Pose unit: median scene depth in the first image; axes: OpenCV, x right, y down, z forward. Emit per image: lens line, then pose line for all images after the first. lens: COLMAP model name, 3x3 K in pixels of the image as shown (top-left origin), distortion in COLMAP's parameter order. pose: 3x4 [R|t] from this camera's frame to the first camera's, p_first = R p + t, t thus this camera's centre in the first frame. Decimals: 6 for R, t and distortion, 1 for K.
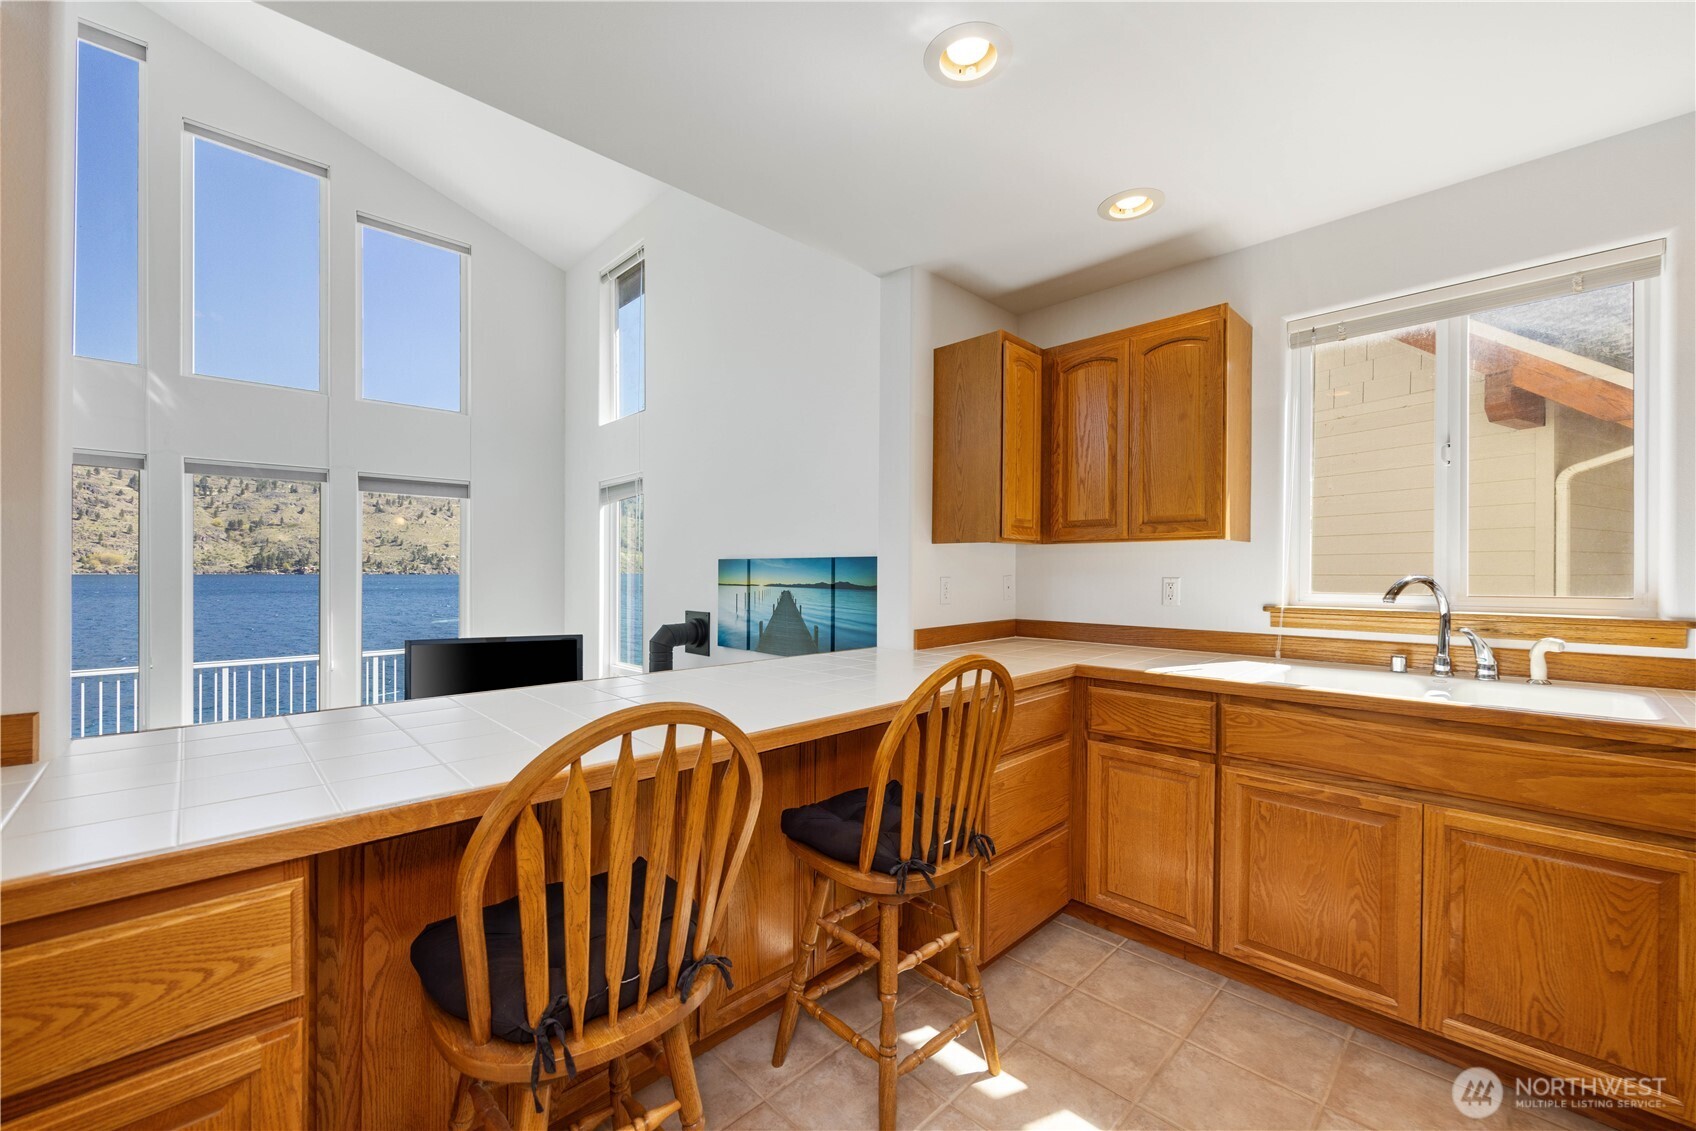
lens RADIAL K [[675.5, 0, 837.9], [0, 675.5, 576.7], [0, 0, 1]] dist [-0.001435, 0.000039]
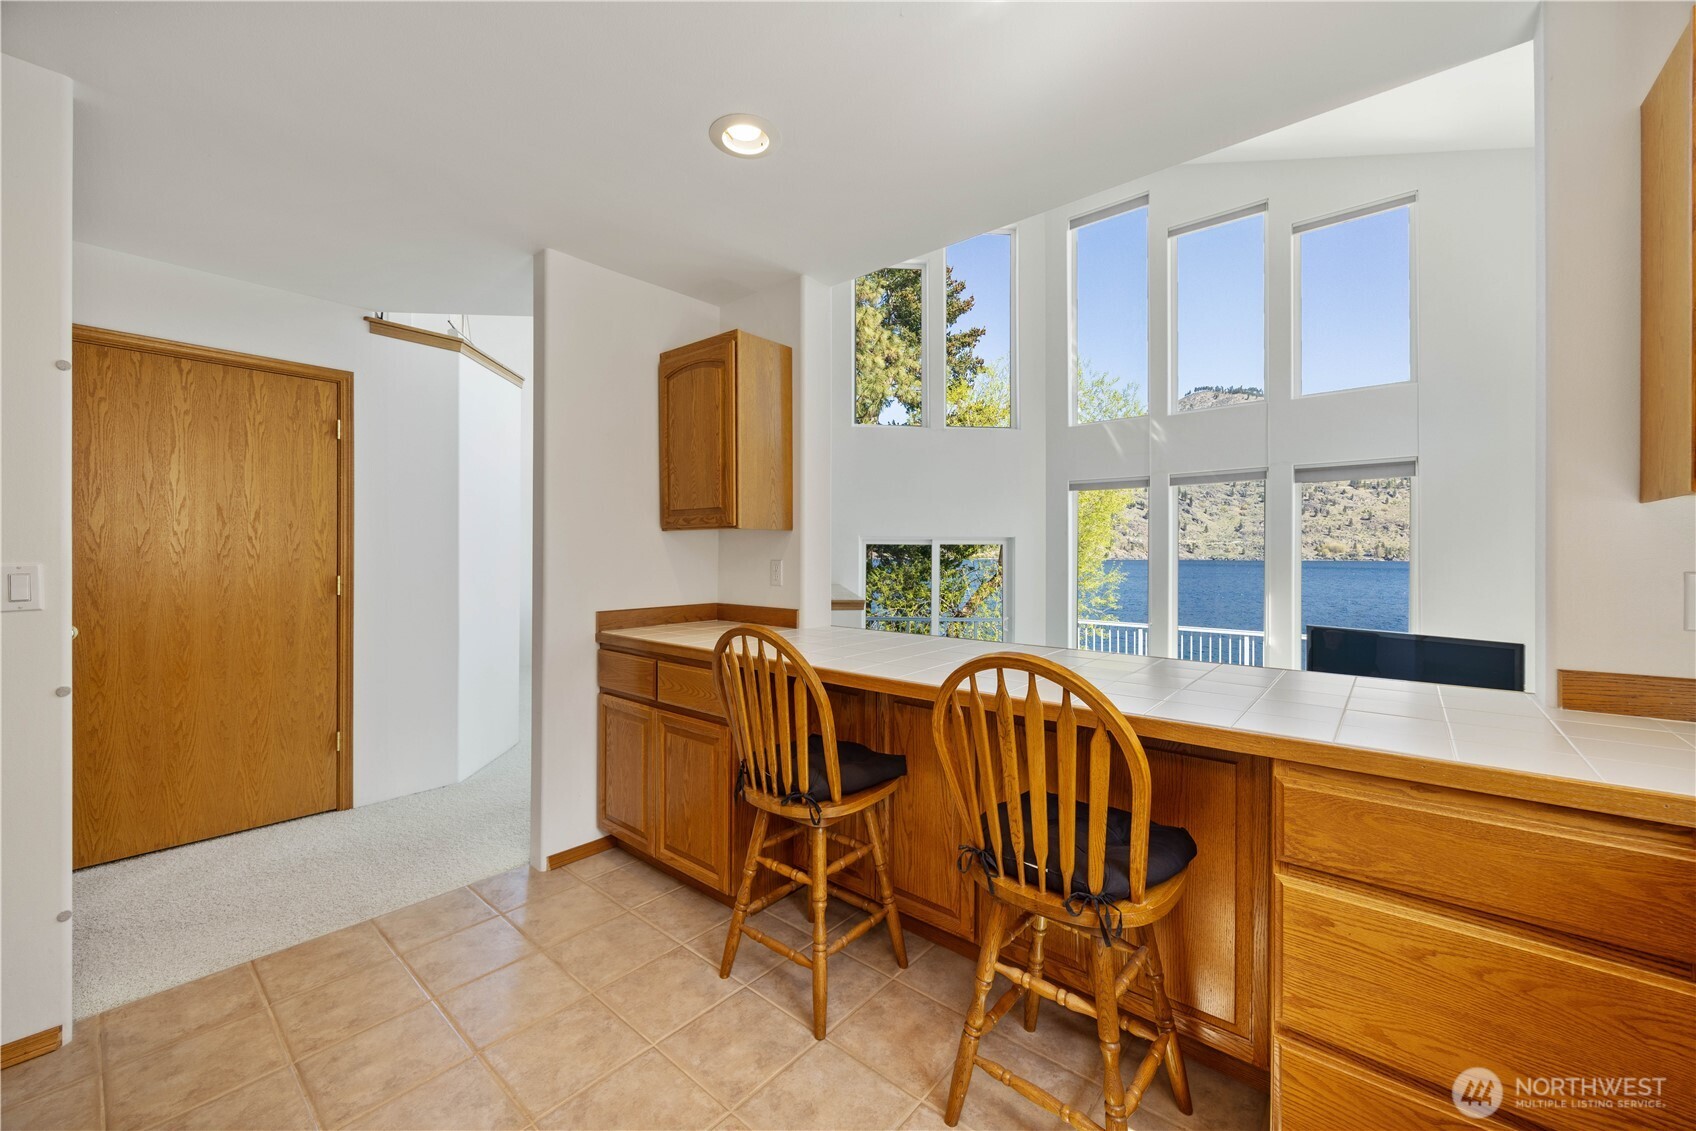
lens RADIAL K [[664.7, 0, 840.7], [0, 664.7, 561.0], [0, 0, 1]] dist [0.003558, 0.000138]
pose [[0.102213, 0.006092, -0.994744, 0.402991], [-0.010226, 0.999935, 0.005073, -0.000974], [0.994710, 0.009653, 0.102268, 0.251783]]
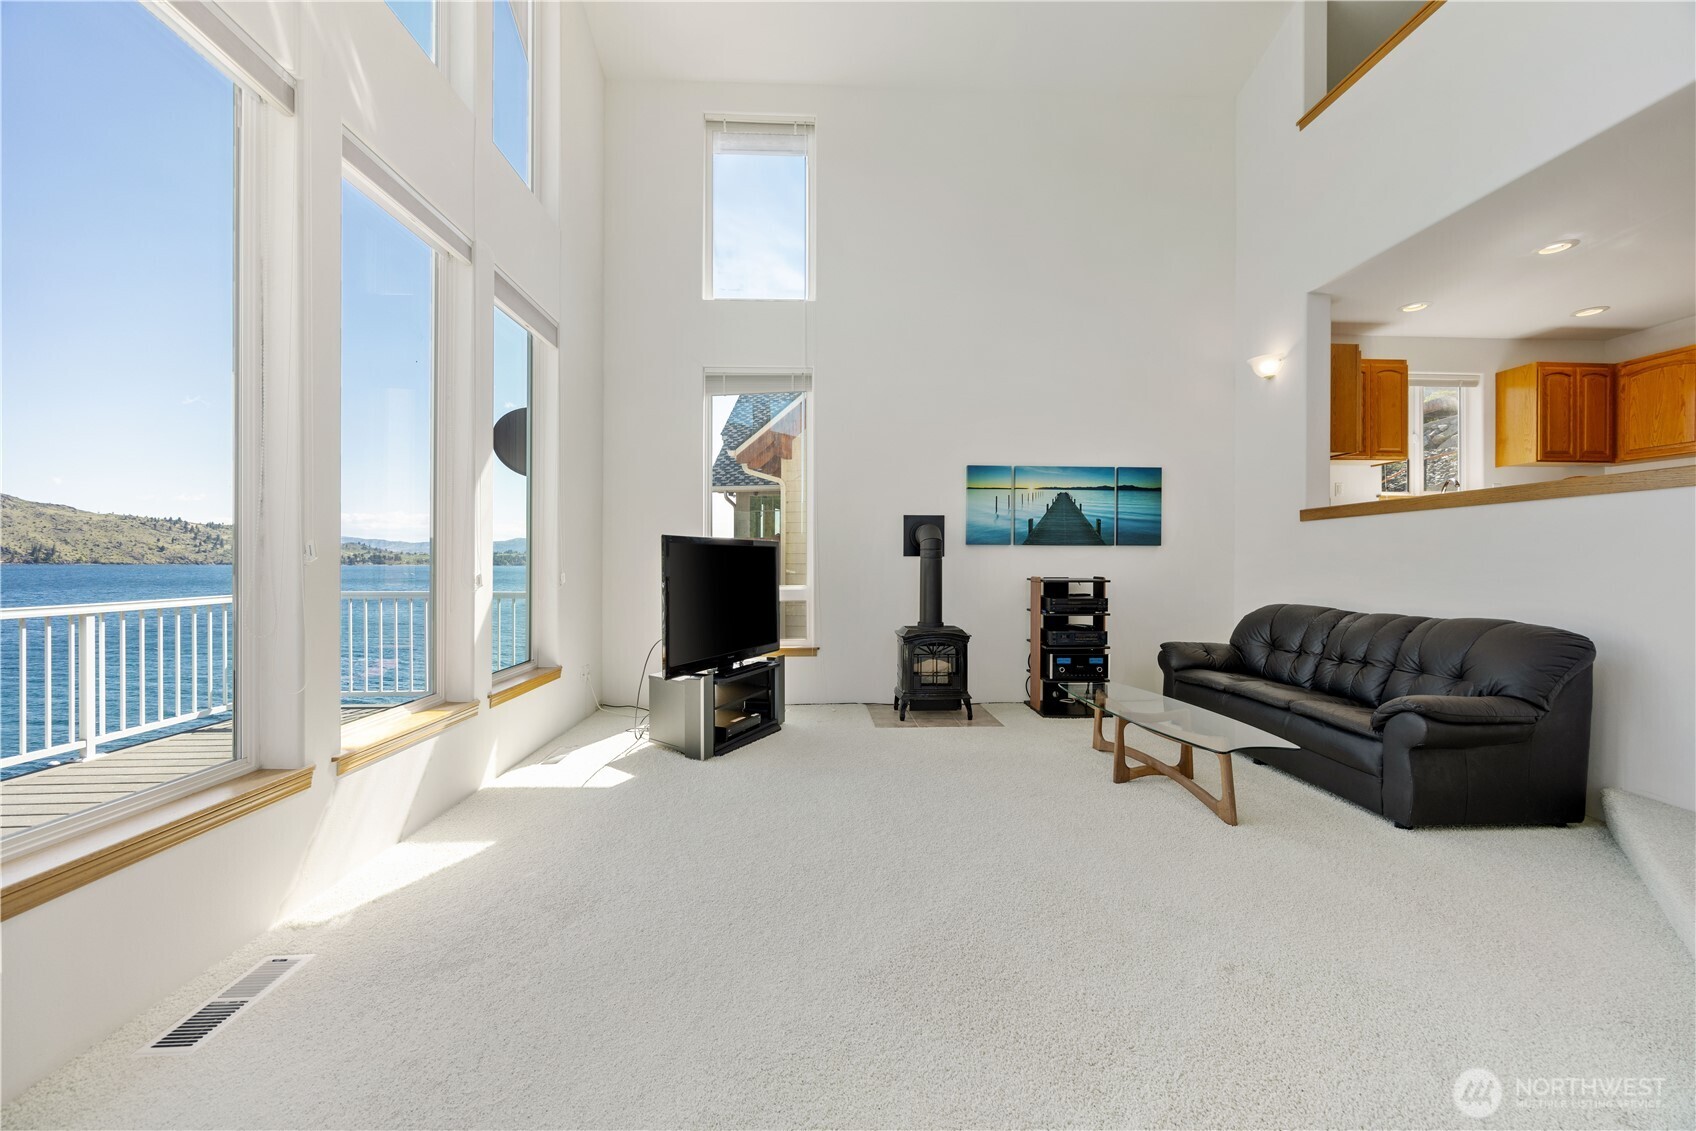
lens RADIAL K [[653.5, 0, 849.7], [0, 653.5, 558.8], [0, 0, 1]] dist [-0.000955, -0.000548]
pose [[0.657224, 0.003746, 0.753686, -1.360703], [0.004878, 0.999946, -0.009224, 0.166232], [-0.753680, 0.009739, 0.657169, 0.554632]]
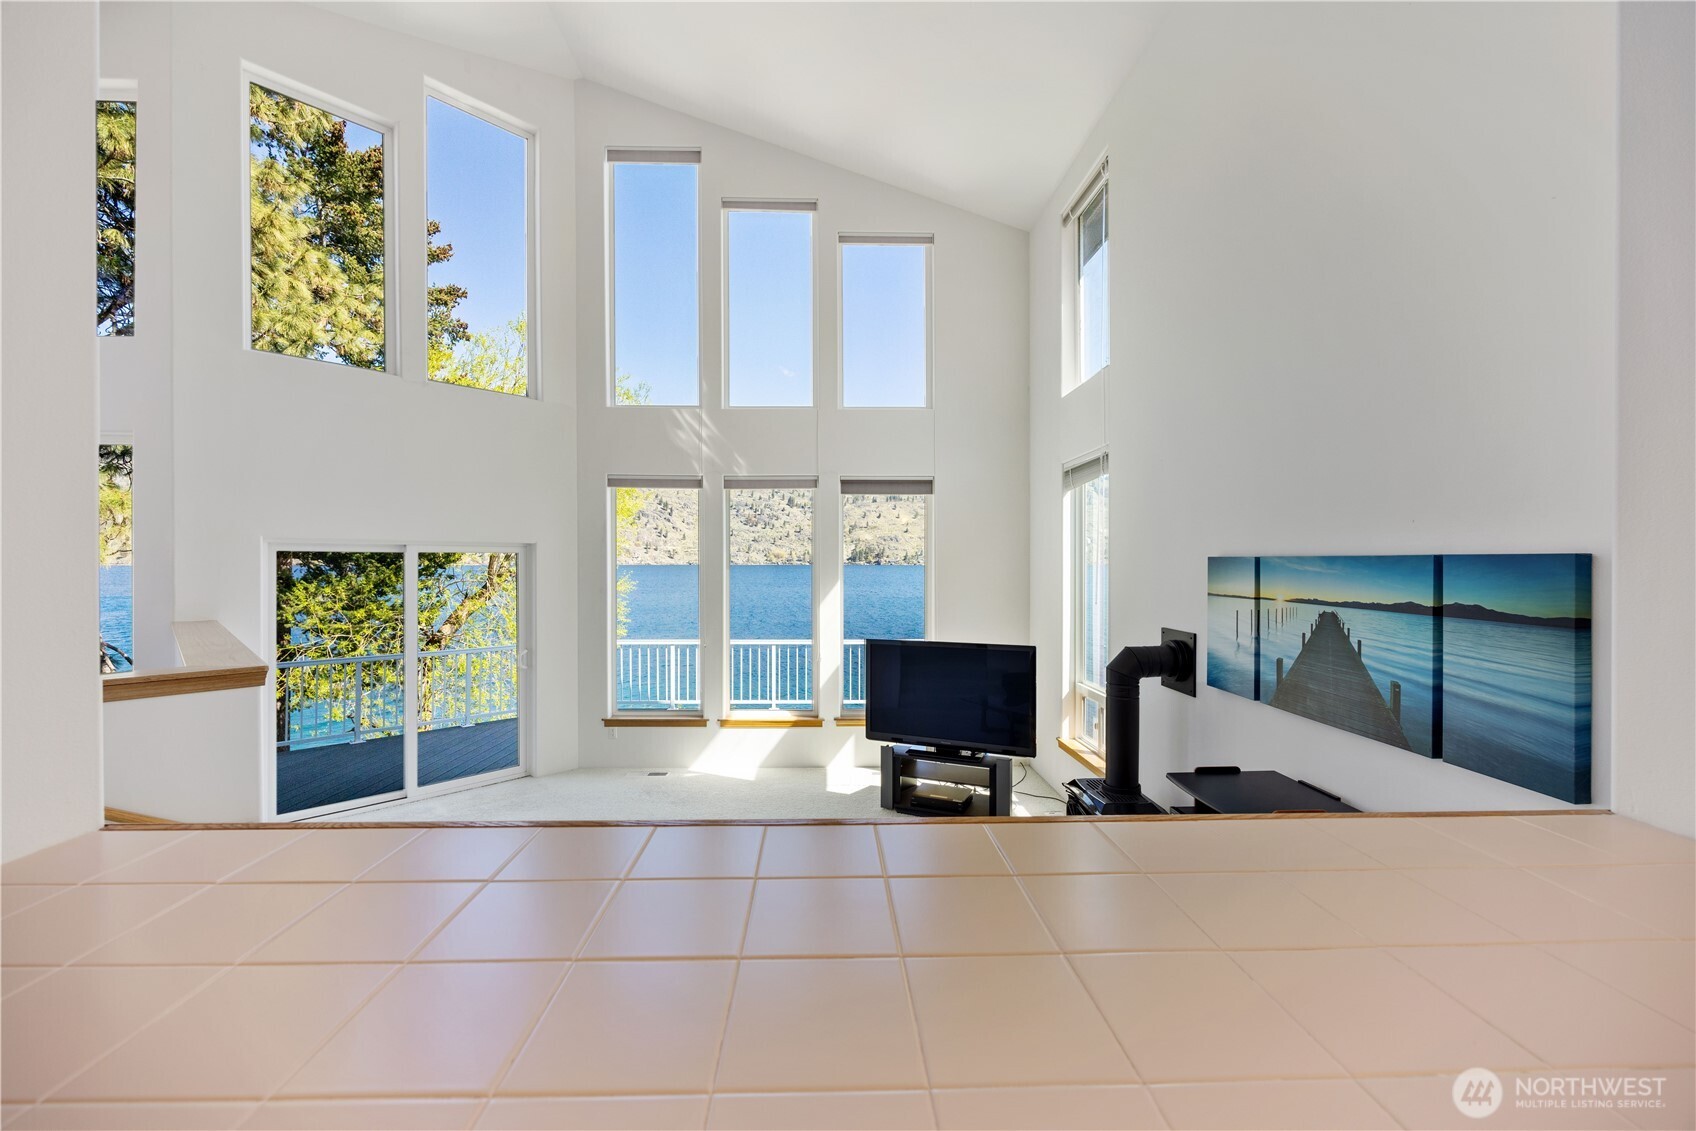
lens RADIAL K [[664.7, 0, 840.7], [0, 664.7, 561.0], [0, 0, 1]] dist [0.003558, 0.000138]
pose [[0.742916, -0.002471, -0.669380, -0.005317], [-0.004031, 0.999959, -0.008166, -0.018379], [0.669373, 0.008765, 0.742875, 0.321286]]
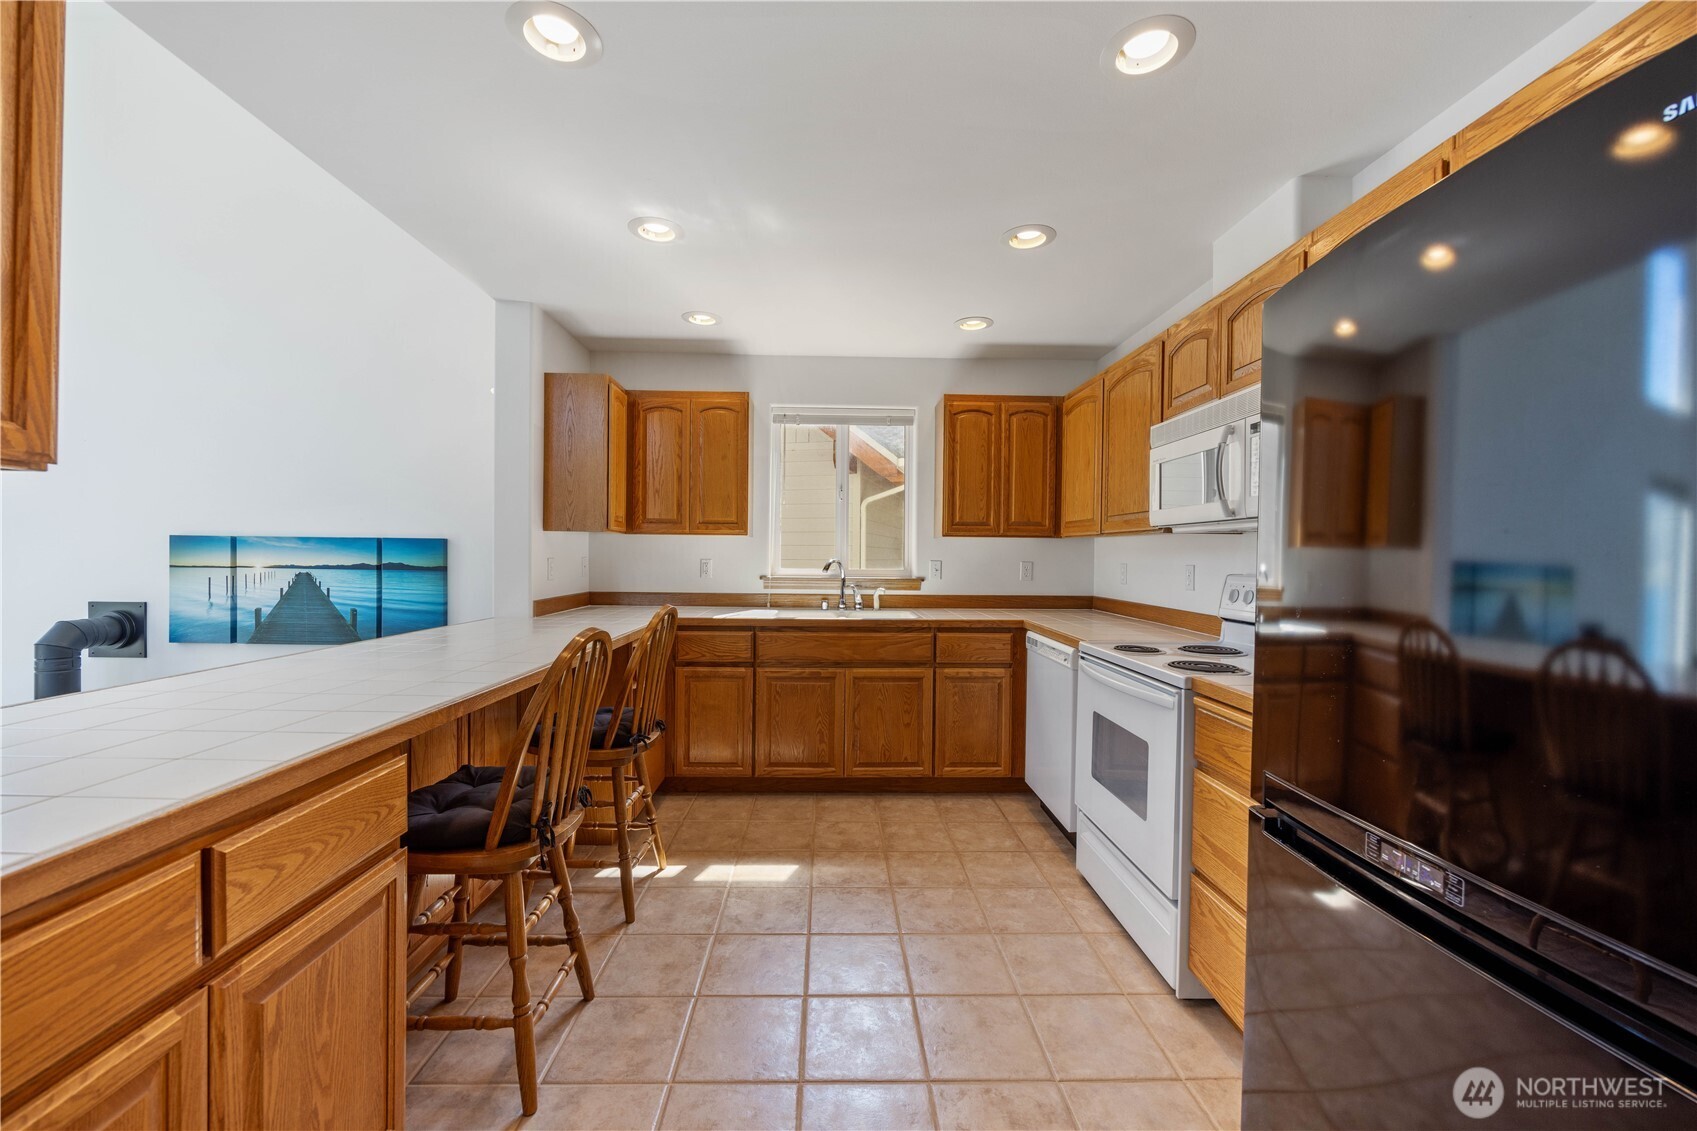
lens RADIAL K [[640.3, 0, 848.5], [0, 640.3, 565.5], [0, 0, 1]] dist [-0.001958, -0.000040]
pose [[0.677954, -0.003220, 0.735097, -0.232711], [-0.003556, 0.999964, 0.007660, 0.002058], [-0.735096, -0.007807, 0.677918, -0.137567]]
